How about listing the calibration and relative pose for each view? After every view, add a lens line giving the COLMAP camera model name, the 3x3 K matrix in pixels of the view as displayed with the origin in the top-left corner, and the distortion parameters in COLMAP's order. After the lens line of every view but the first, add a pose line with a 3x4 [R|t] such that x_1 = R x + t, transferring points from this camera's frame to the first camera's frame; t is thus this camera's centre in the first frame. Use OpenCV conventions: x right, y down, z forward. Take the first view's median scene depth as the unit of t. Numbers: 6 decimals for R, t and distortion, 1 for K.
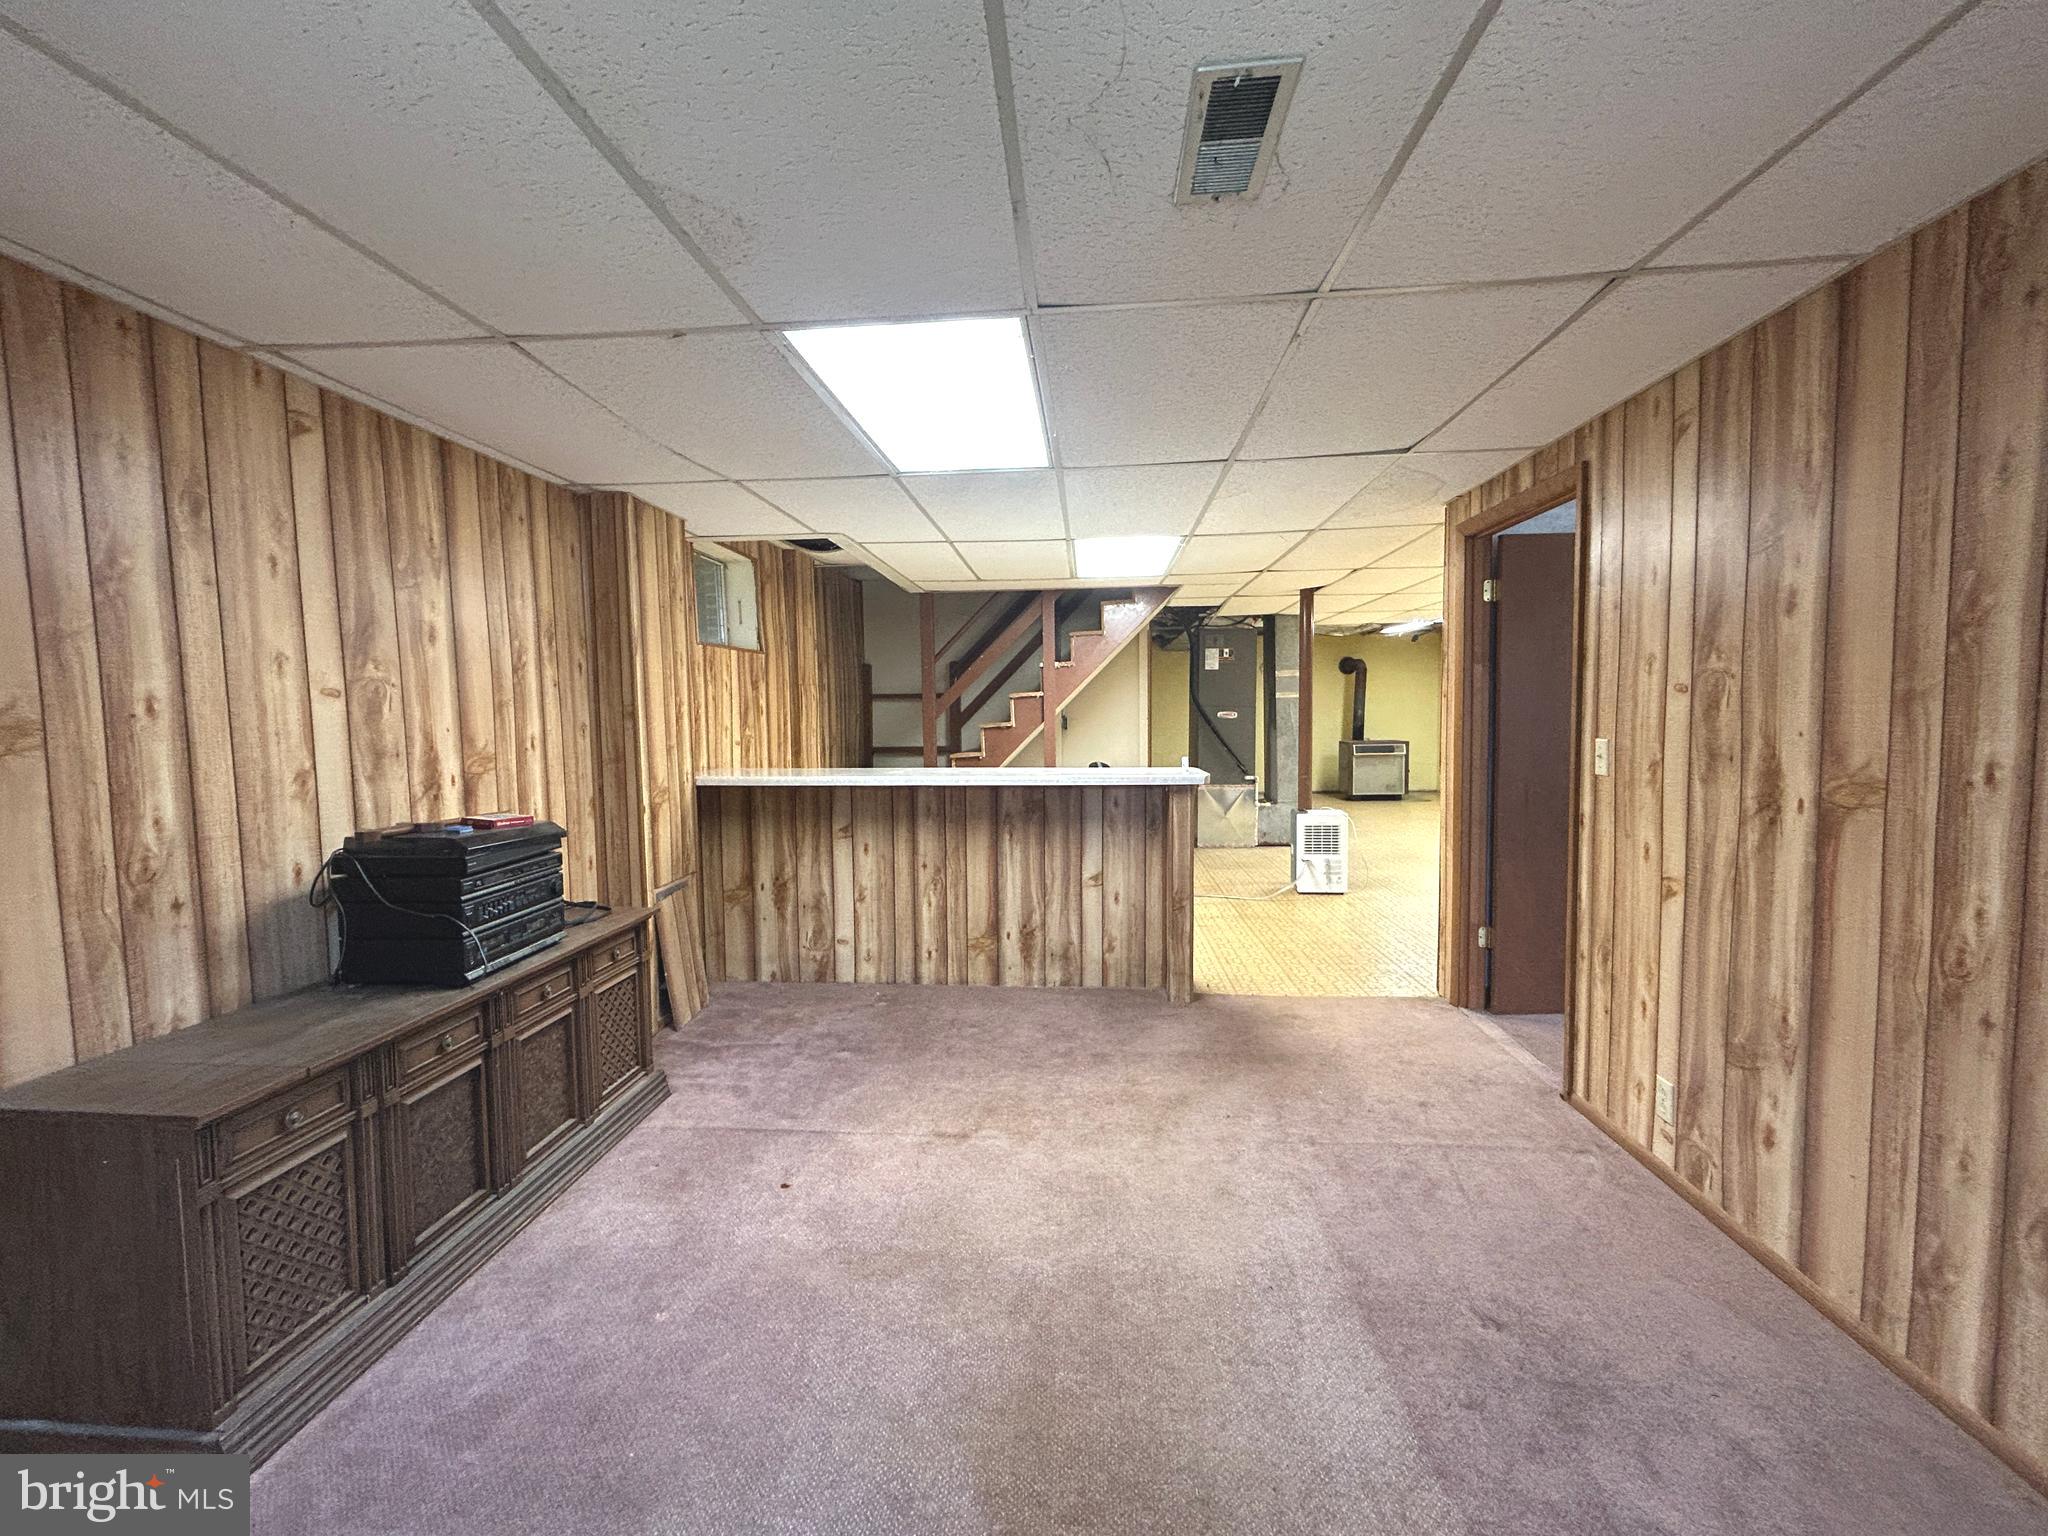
lens RADIAL K [[832.2, 0, 1016.9], [0, 832.2, 770.6], [0, 0, 1]] dist [-0.001899, 0.001445]
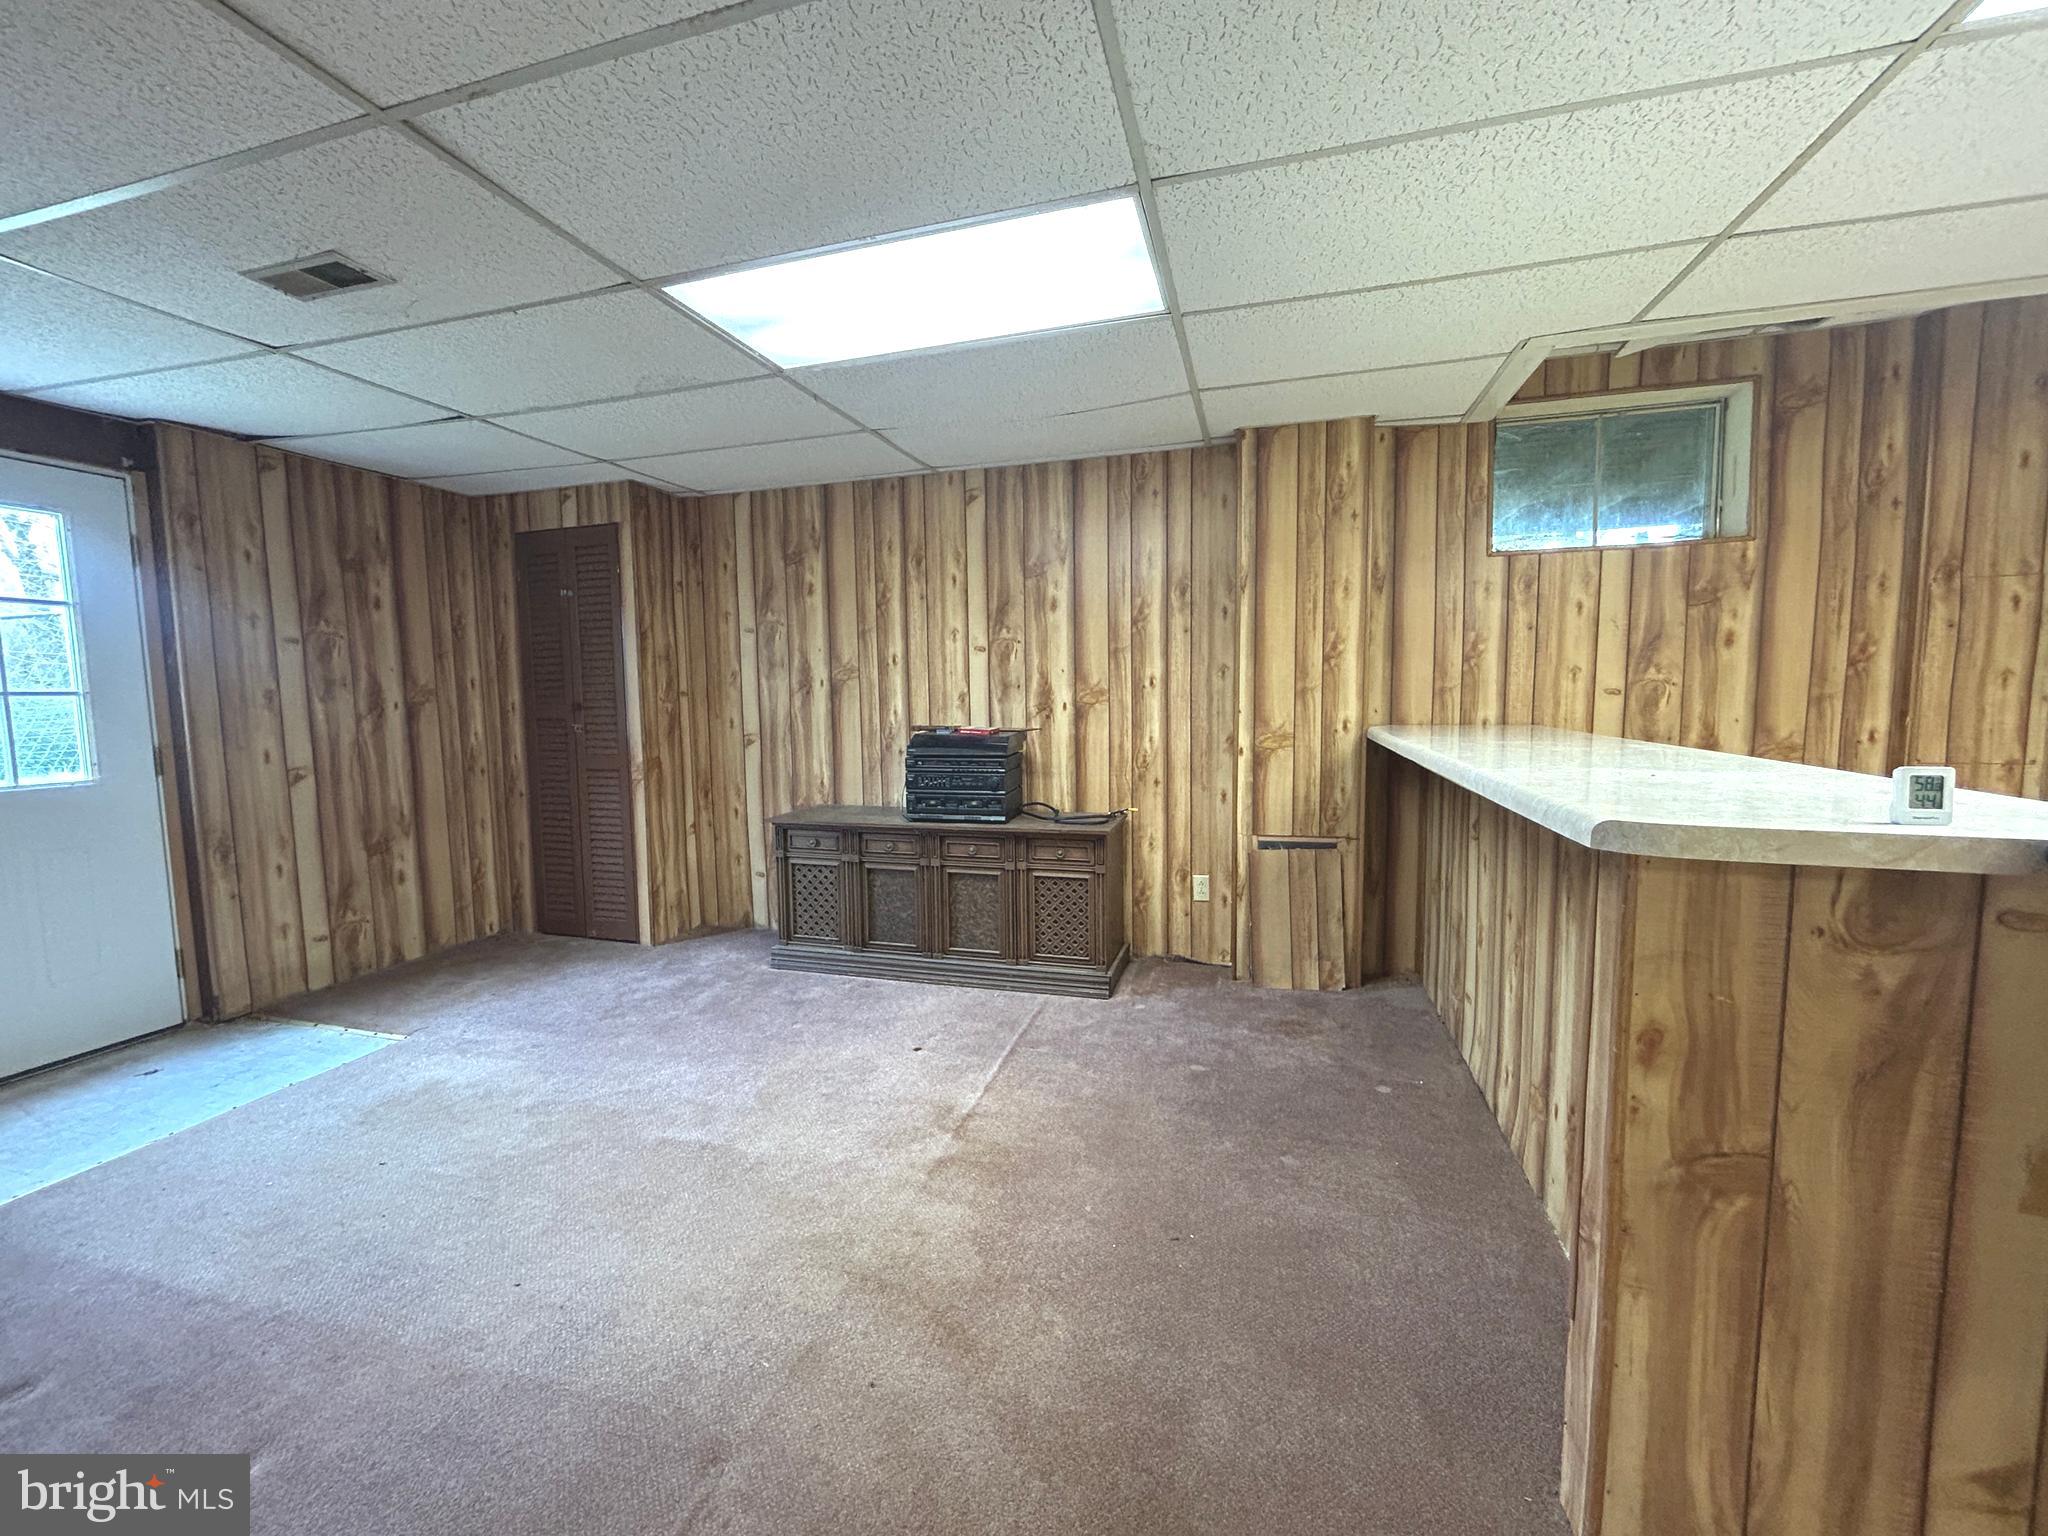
lens RADIAL K [[832.2, 0, 1015.2], [0, 832.2, 769.2], [0, 0, 1]] dist [-0.001899, 0.001445]
pose [[-0.196390, 0.102913, -0.975110, 0.778596], [-0.053235, 0.991891, 0.115406, -0.043510], [0.979080, 0.074575, -0.189319, 1.263968]]
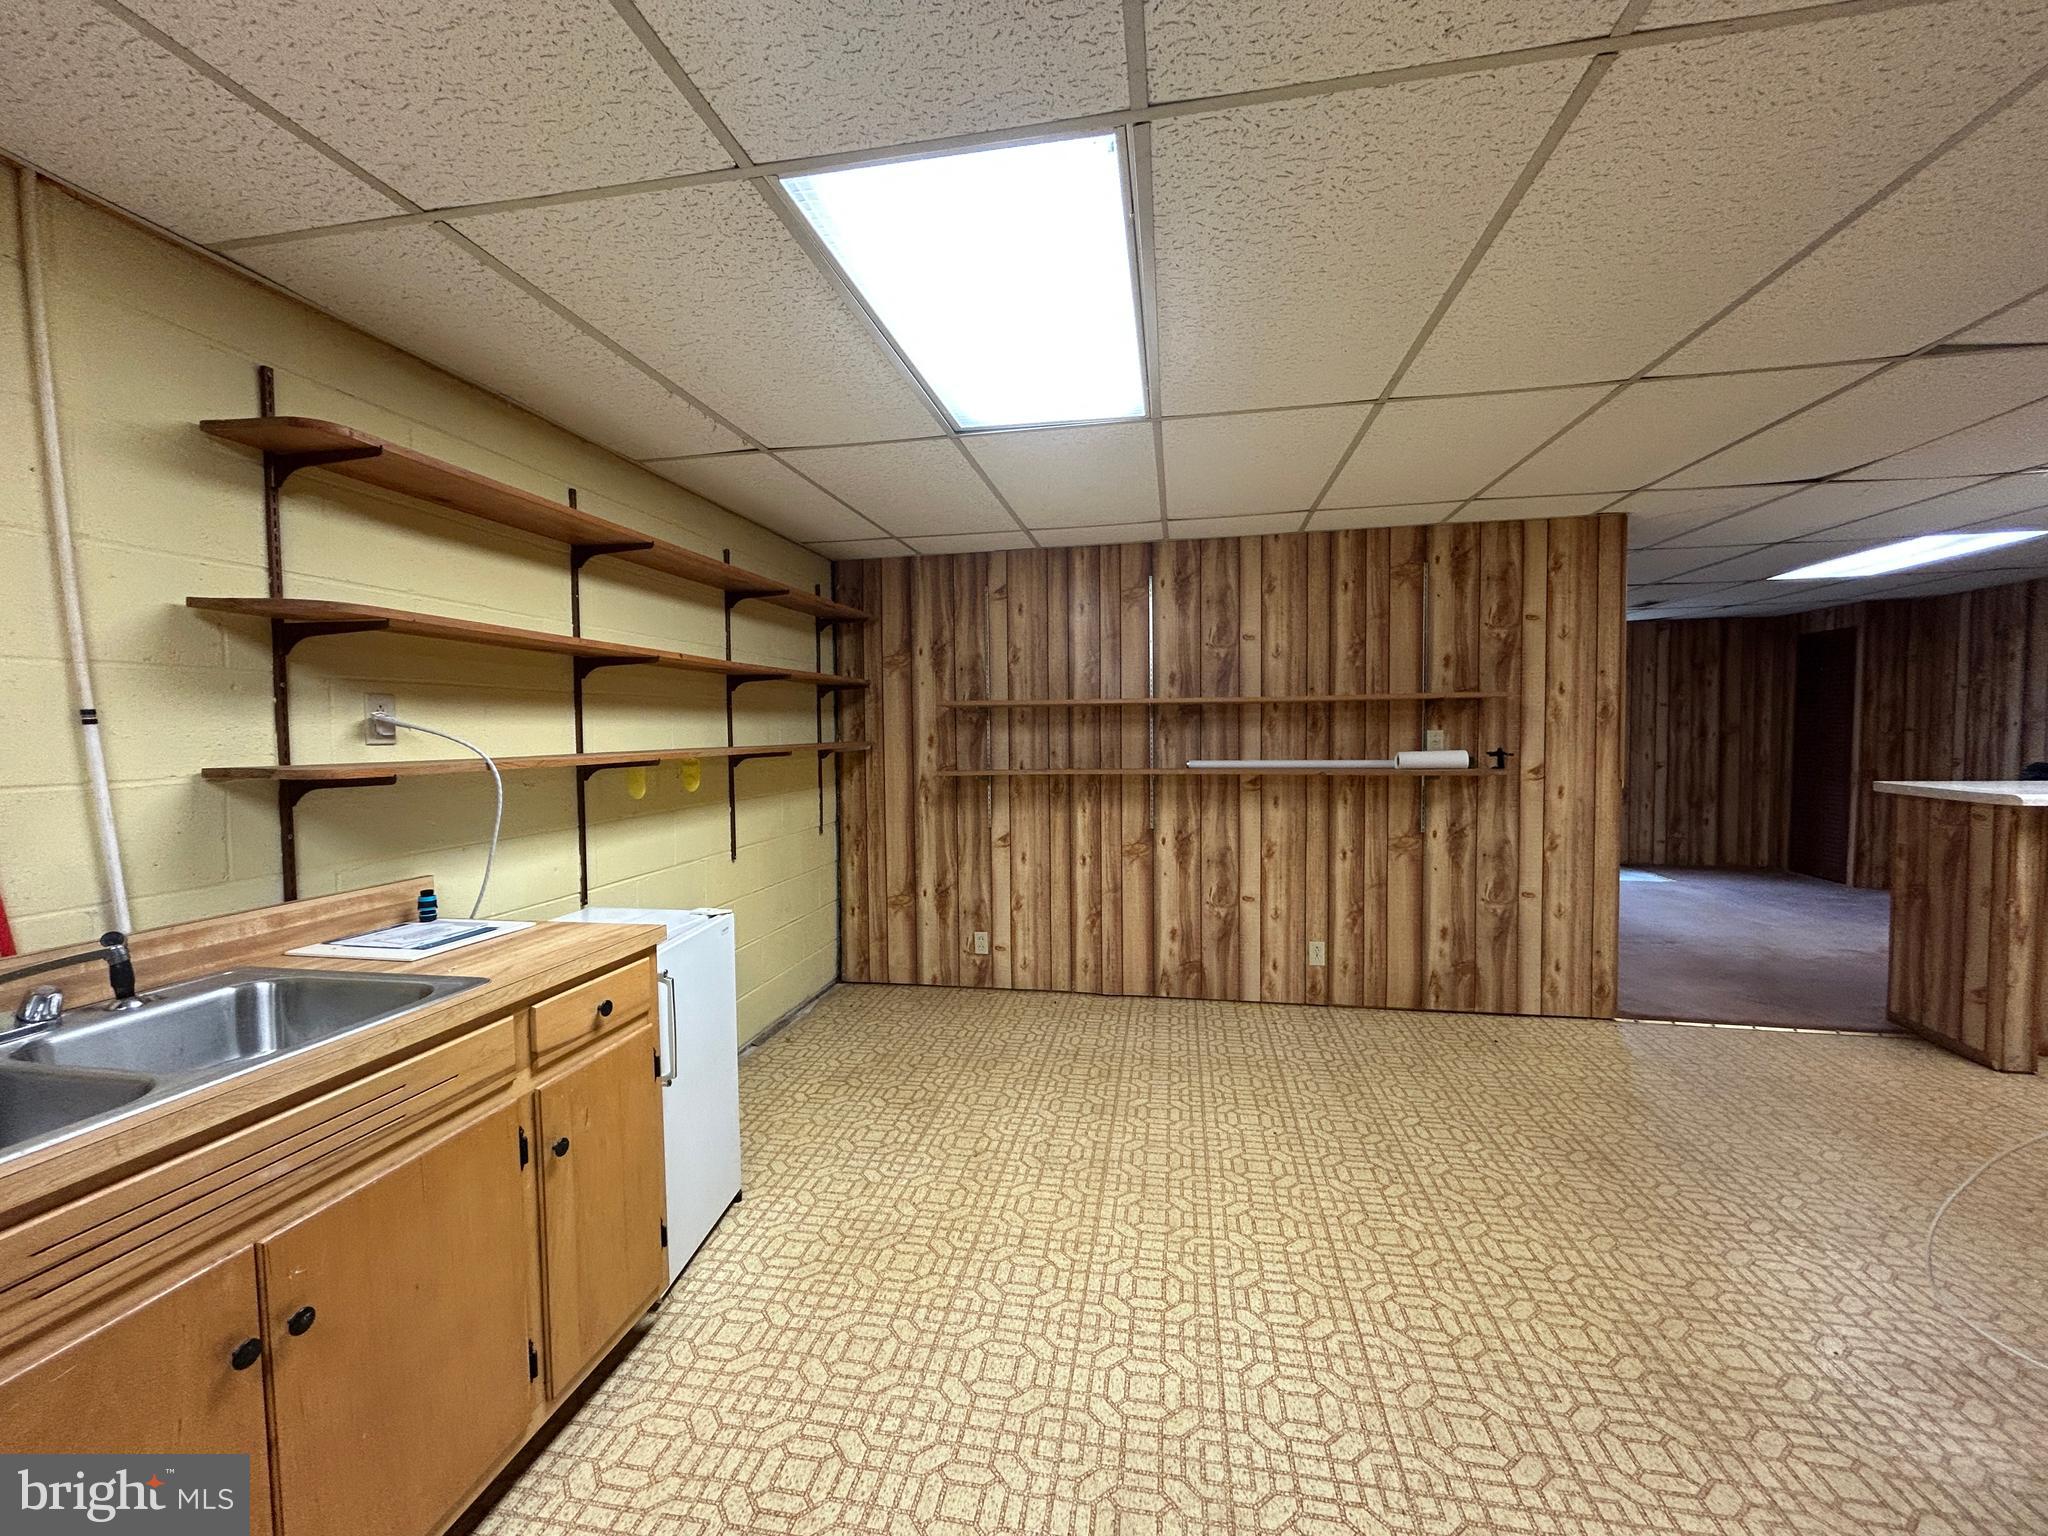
lens RADIAL K [[832.2, 0, 1020.7], [0, 832.2, 766.2], [0, 0, 1]] dist [-0.001899, 0.001445]
pose [[-0.994523, 0.017017, 0.103122, 1.670666], [0.028871, 0.992996, 0.114567, -0.222766], [-0.100450, 0.116917, -0.988049, 3.062718]]
